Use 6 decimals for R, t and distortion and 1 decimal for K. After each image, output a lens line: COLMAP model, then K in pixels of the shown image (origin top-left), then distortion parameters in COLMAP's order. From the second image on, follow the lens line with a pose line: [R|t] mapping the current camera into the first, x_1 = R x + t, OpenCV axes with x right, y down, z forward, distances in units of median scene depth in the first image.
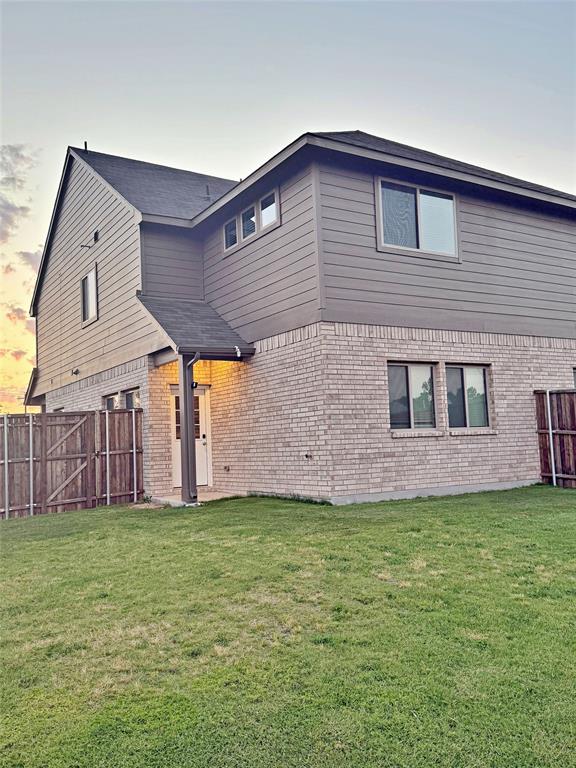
lens RADIAL K [[667.5, 0, 288.2], [0, 667.5, 387.7], [0, 0, 1]] dist [0.107805, -0.152499]
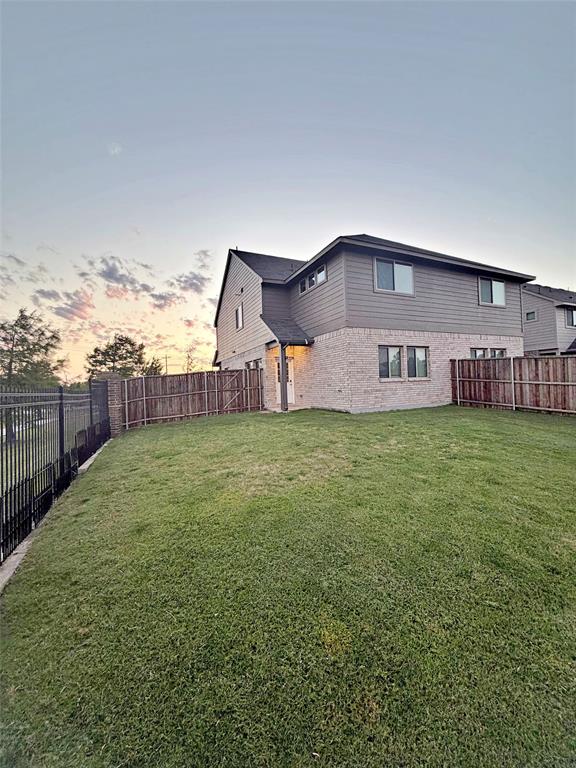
lens RADIAL K [[307.0, 0, 288.7], [0, 307.0, 381.4], [0, 0, 1]] dist [-0.002021, 0.000947]
pose [[0.992058, 0.003923, -0.125720, -0.007347], [0.005652, 0.997113, 0.075715, -0.002644], [0.125654, -0.075825, 0.989172, 0.008711]]
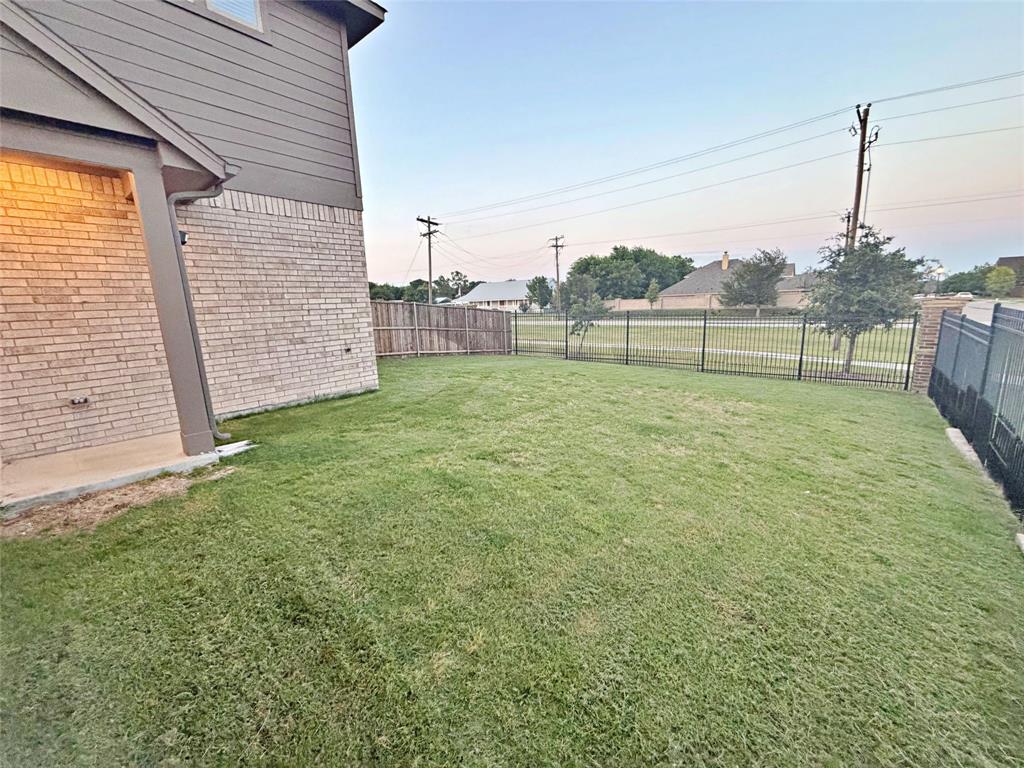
lens RADIAL K [[409.3, 0, 513.4], [0, 409.3, 385.2], [0, 0, 1]] dist [-0.002021, 0.000947]
pose [[-0.313553, -0.133264, 0.940173, -0.580787], [-0.030753, 0.991009, 0.130213, 0.065123], [-0.949073, 0.011915, -0.314832, 0.912258]]
